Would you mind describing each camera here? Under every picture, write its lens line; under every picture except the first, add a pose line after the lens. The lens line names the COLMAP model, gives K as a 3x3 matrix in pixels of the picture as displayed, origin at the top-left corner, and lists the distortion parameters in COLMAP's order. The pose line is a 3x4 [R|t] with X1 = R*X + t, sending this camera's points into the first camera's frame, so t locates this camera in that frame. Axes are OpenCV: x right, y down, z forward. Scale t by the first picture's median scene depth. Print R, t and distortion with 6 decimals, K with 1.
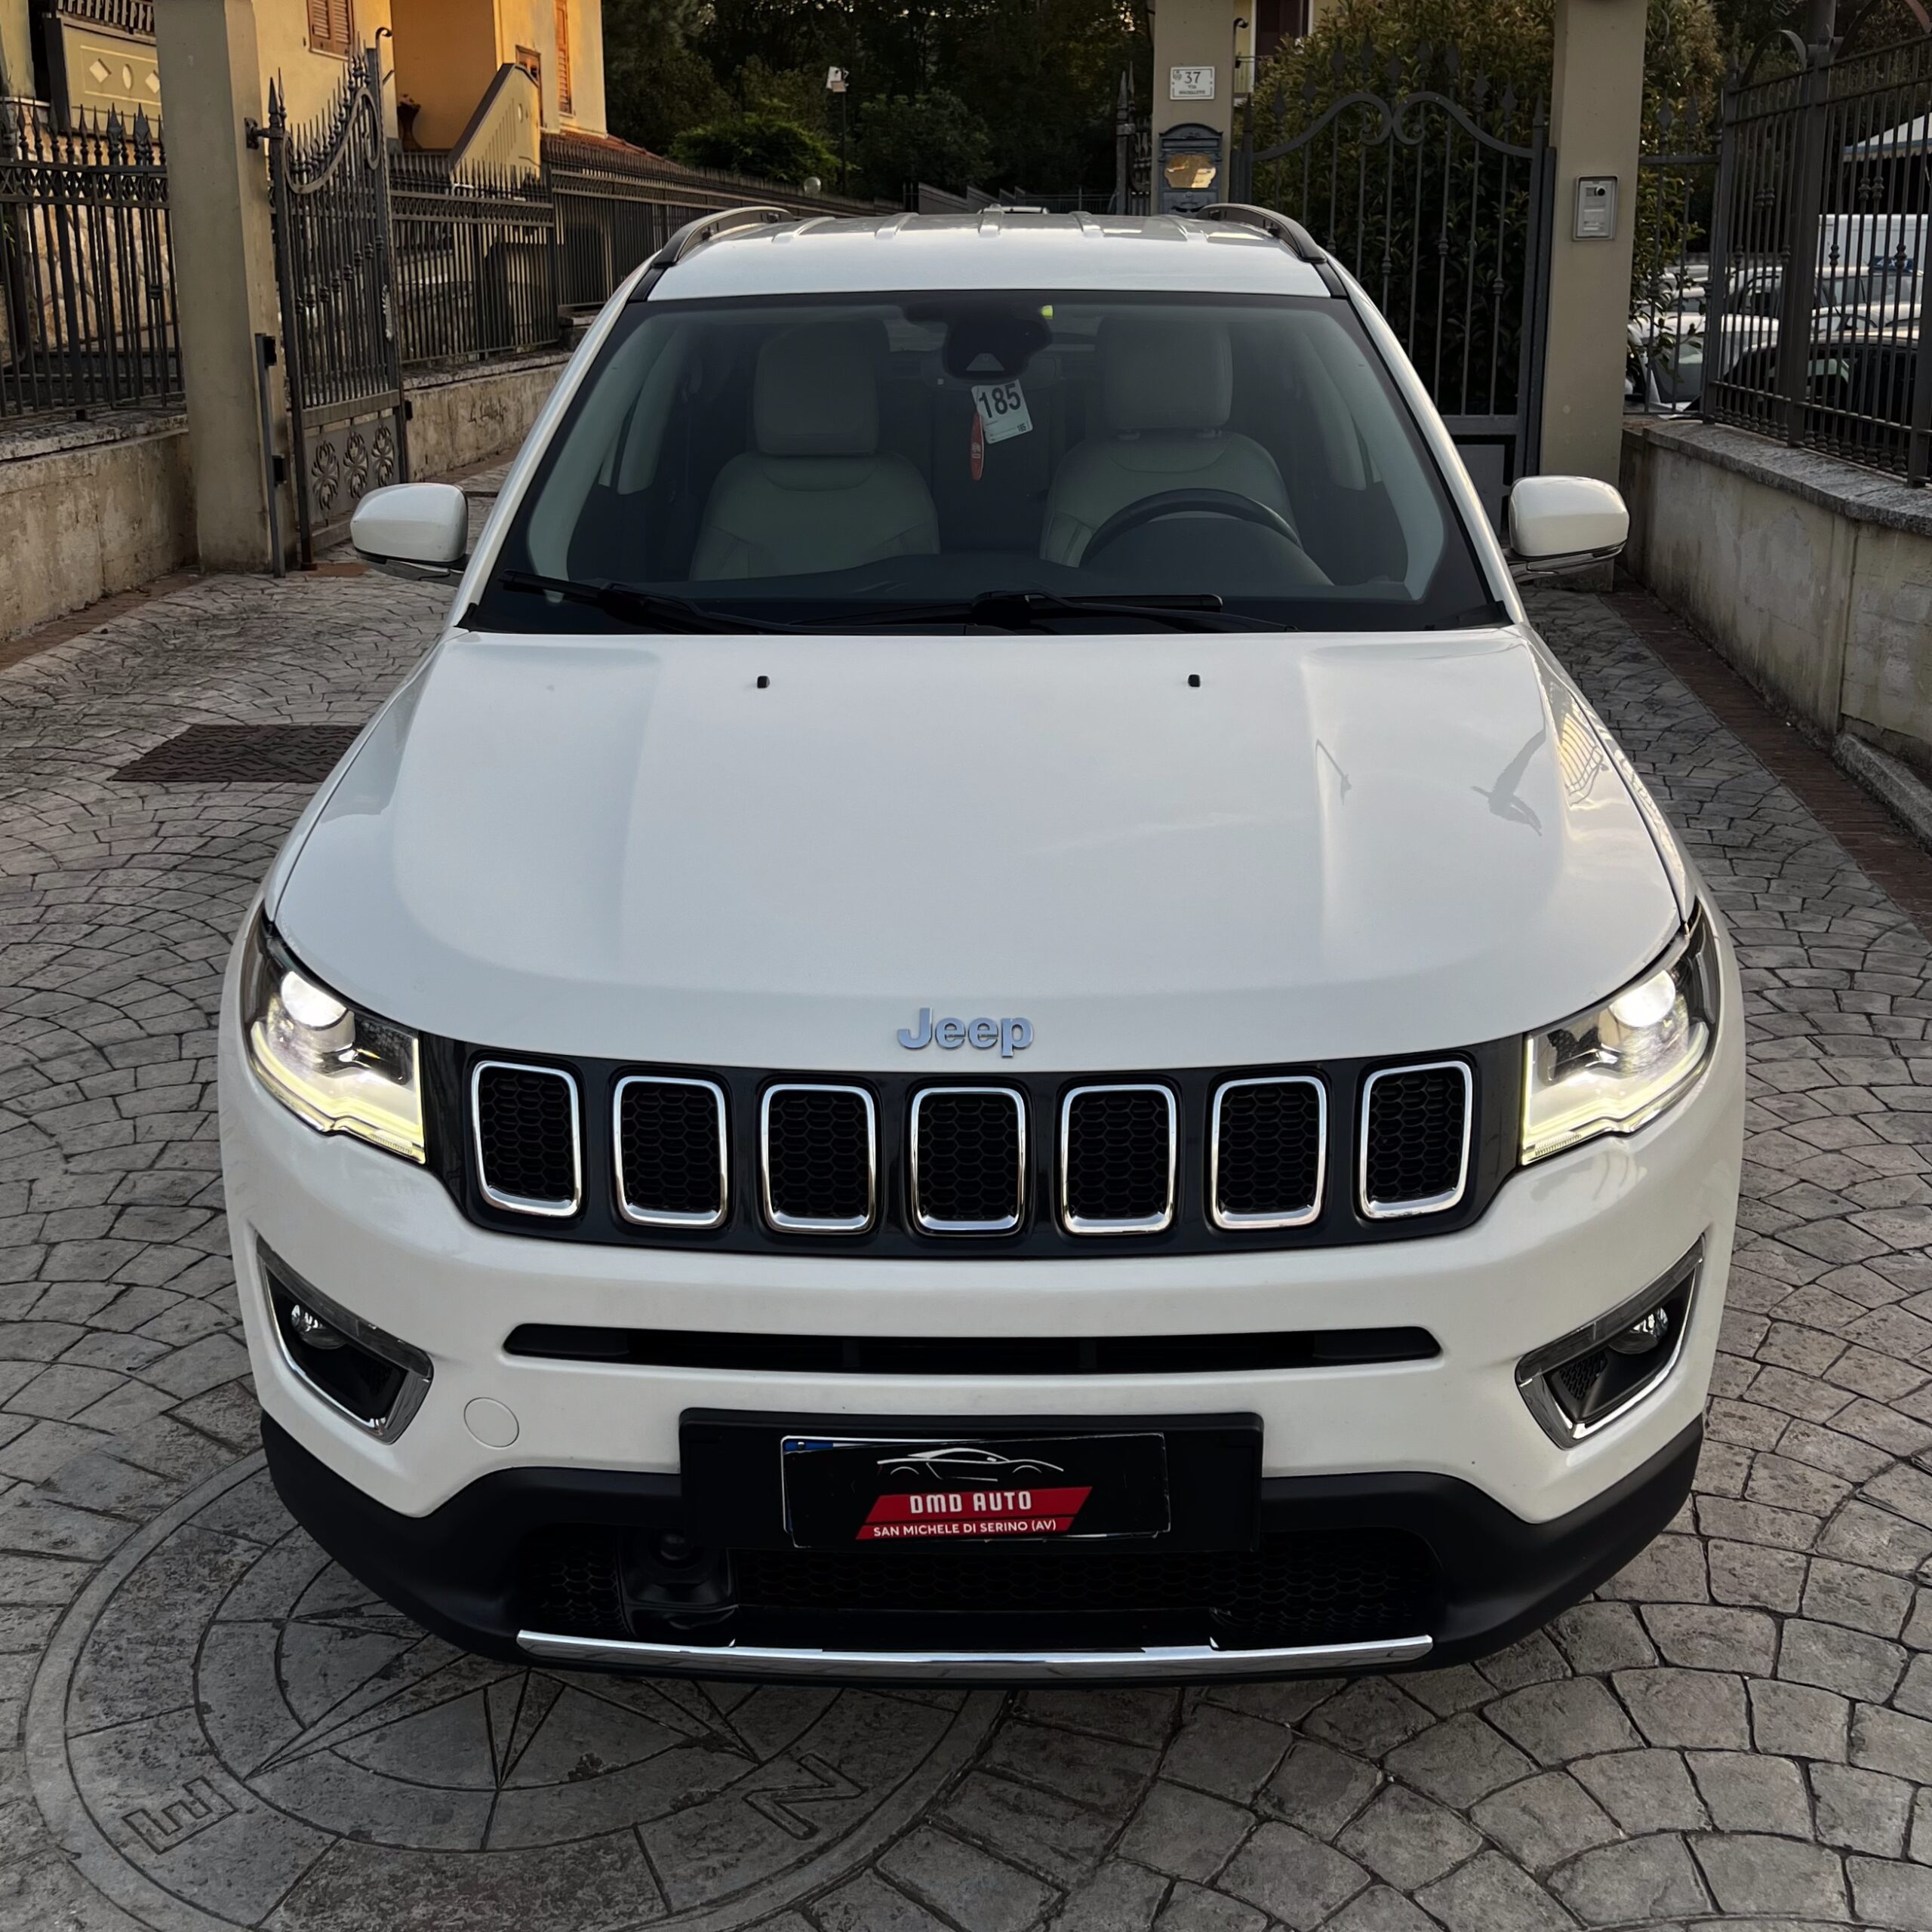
lens RADIAL K [[2113.4, 0, 971.2], [0, 2113.4, 926.2], [0, 0, 1]] dist [0.081362, -0.143594]
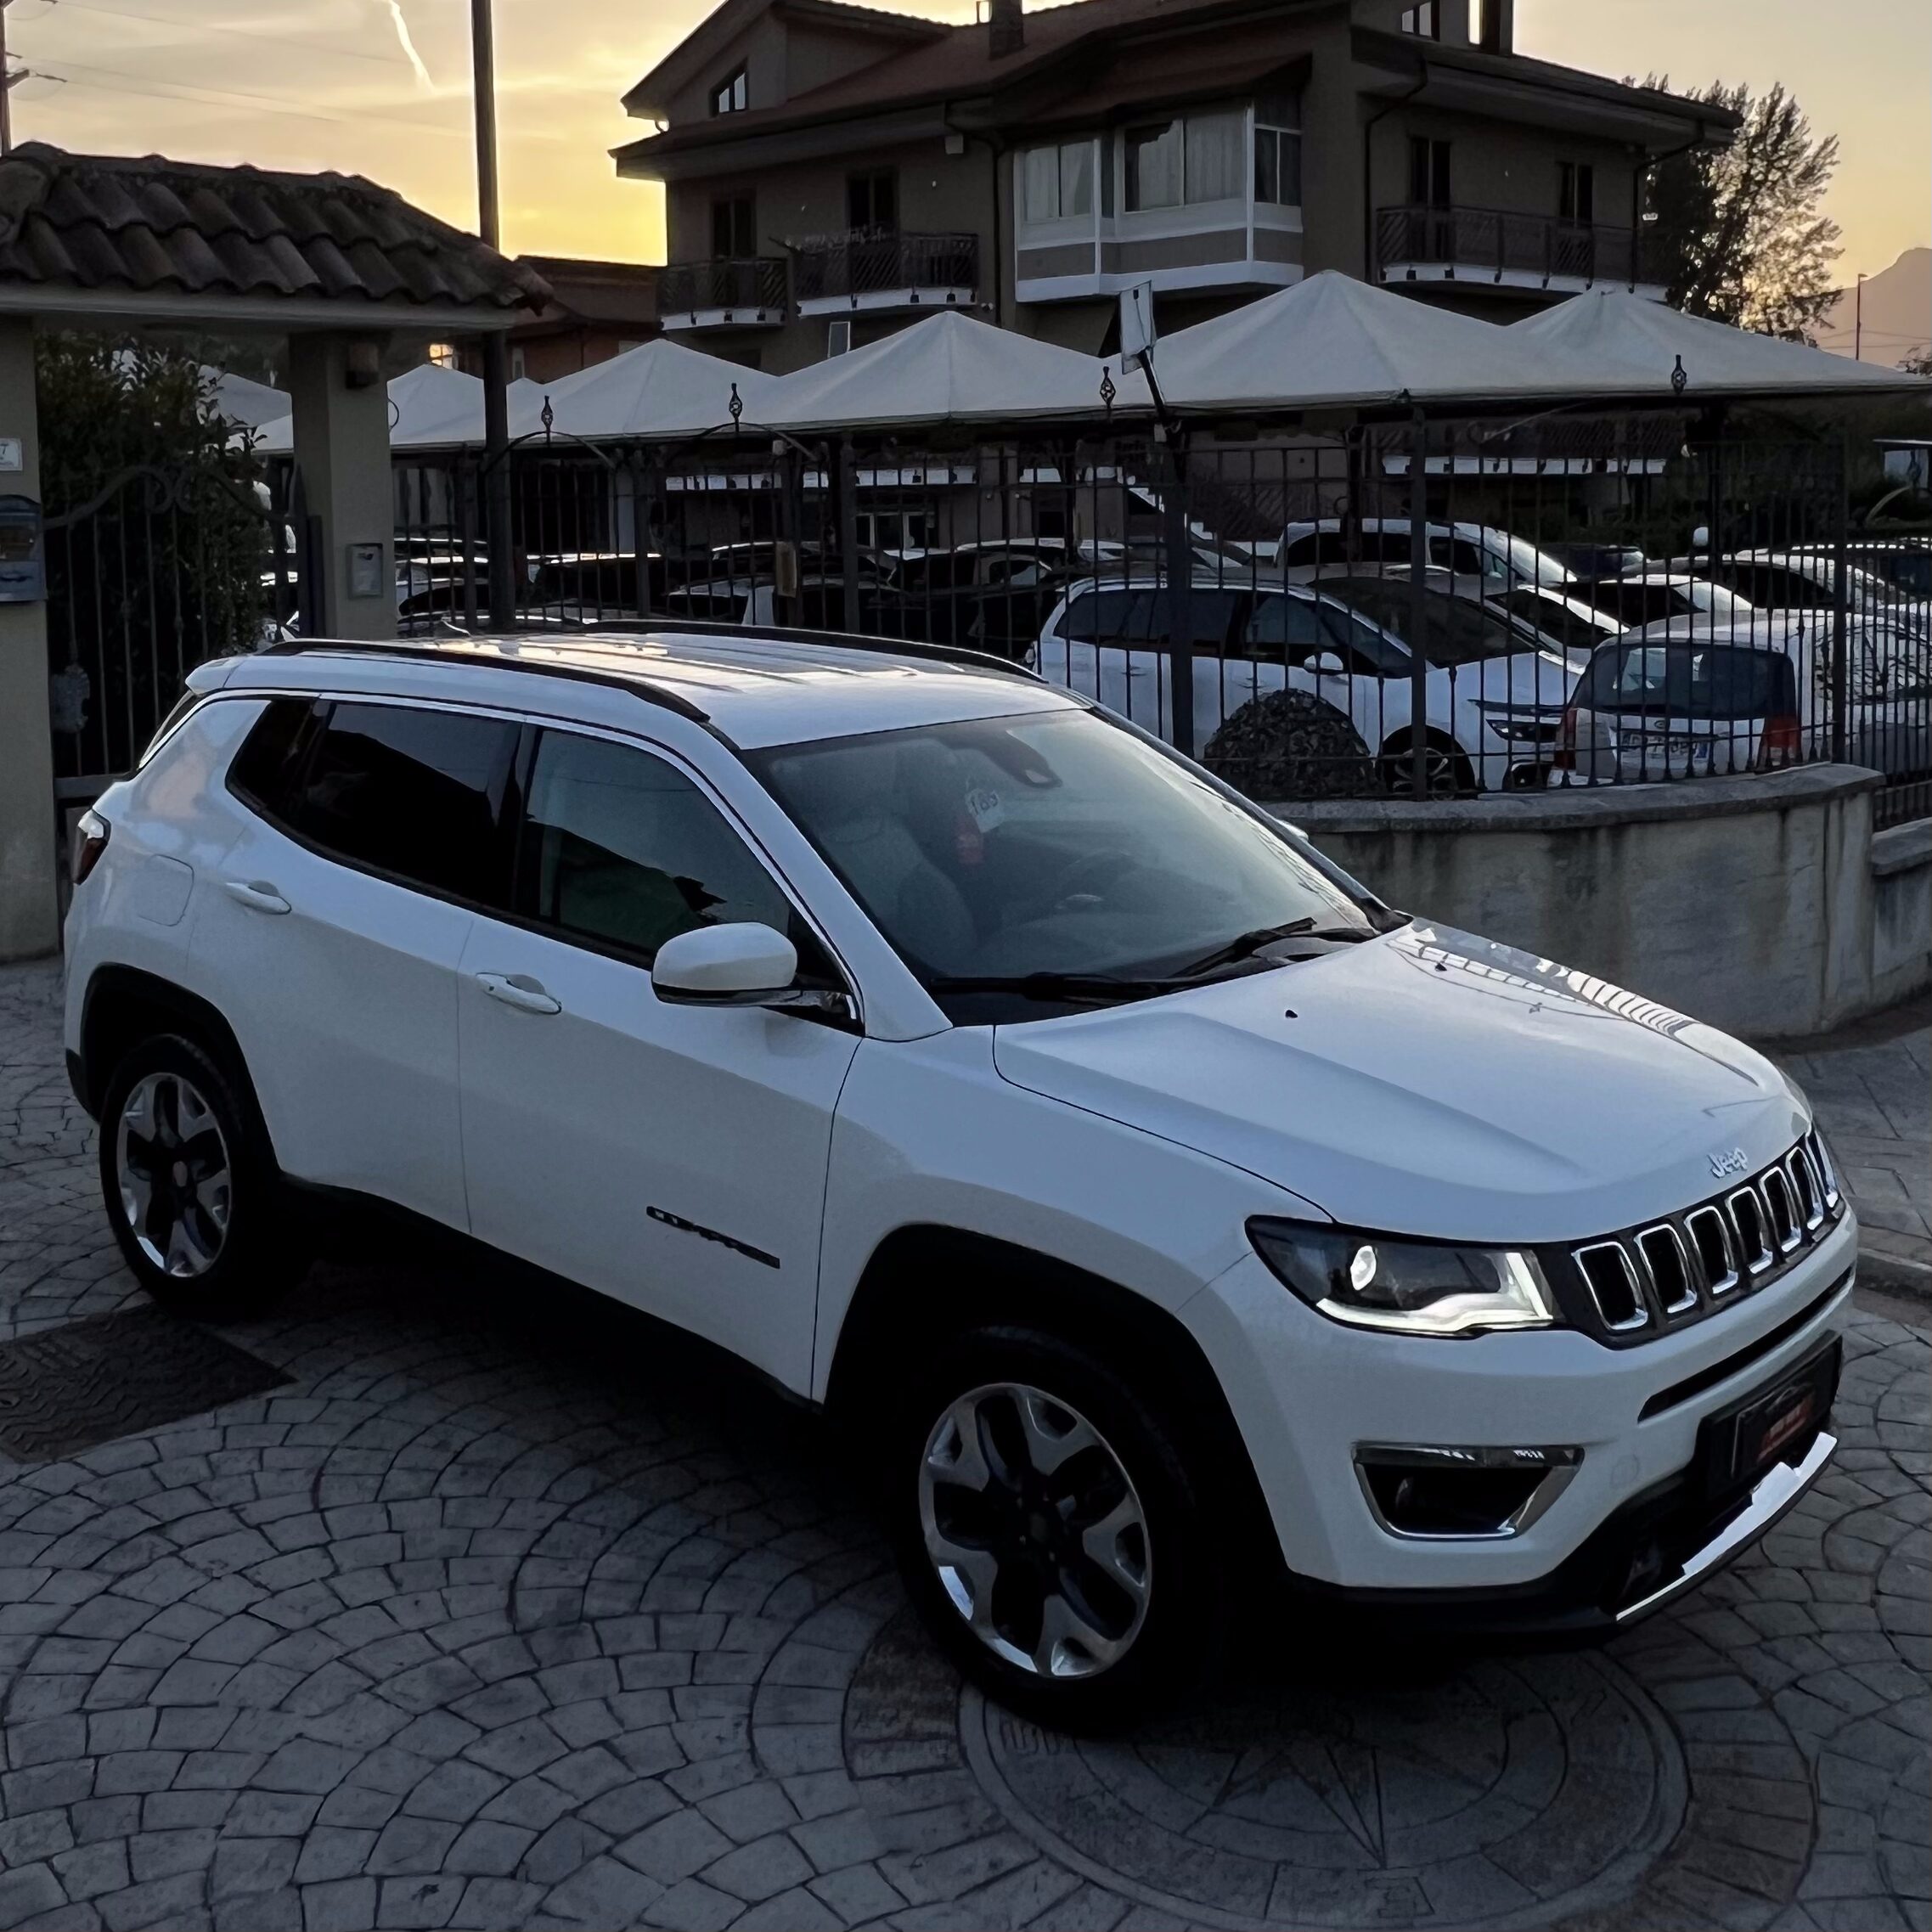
lens RADIAL K [[2368.9, 0, 854.4], [0, 2368.9, 963.2], [0, 0, 1]] dist [0.005422, 0.014590]
pose [[0.652011, -0.149227, 0.743380, -1.426233], [0.237695, 0.971246, -0.013511, -0.190325], [-0.719989, 0.185506, 0.668733, 0.125633]]
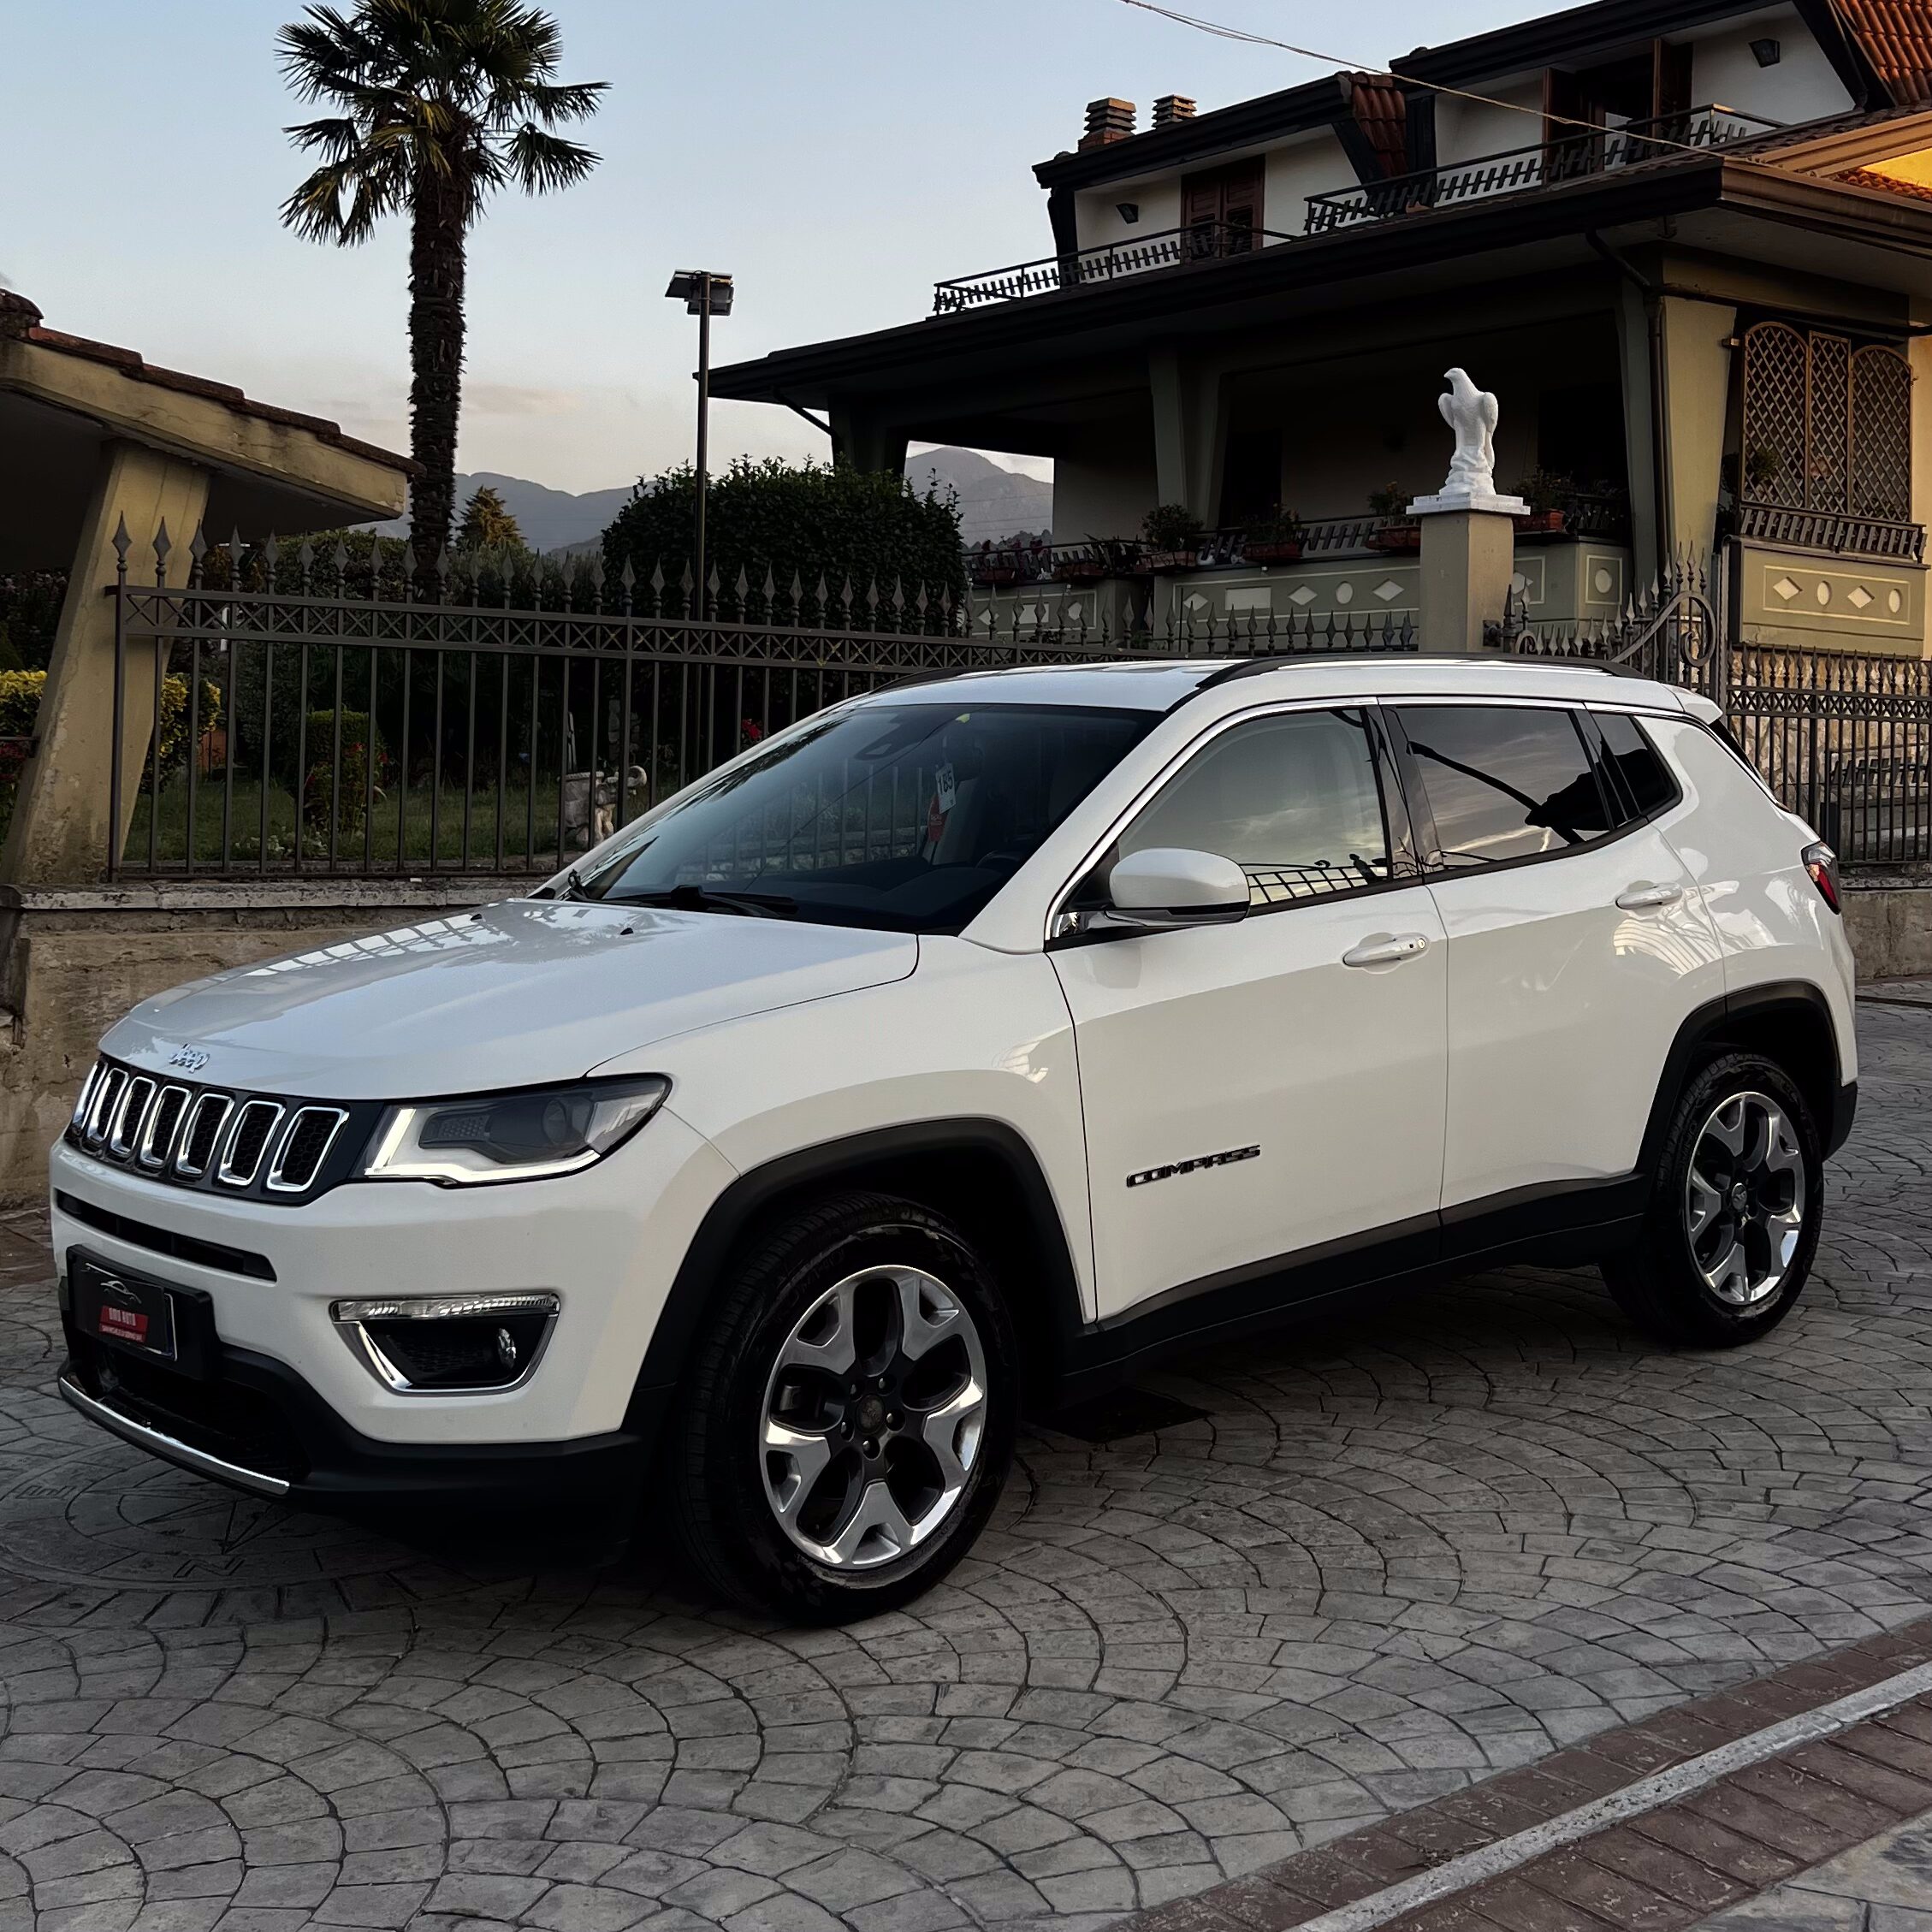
lens RADIAL K [[2451.6, 0, 966.0], [0, 2451.6, 966.0], [0, 0, 1]] dist [0.024559, 0.005955]
pose [[0.689077, 0.070130, -0.721287, 1.434040], [-0.236072, 0.962739, -0.131924, 0.069718], [0.685159, 0.261181, 0.679957, 0.008852]]
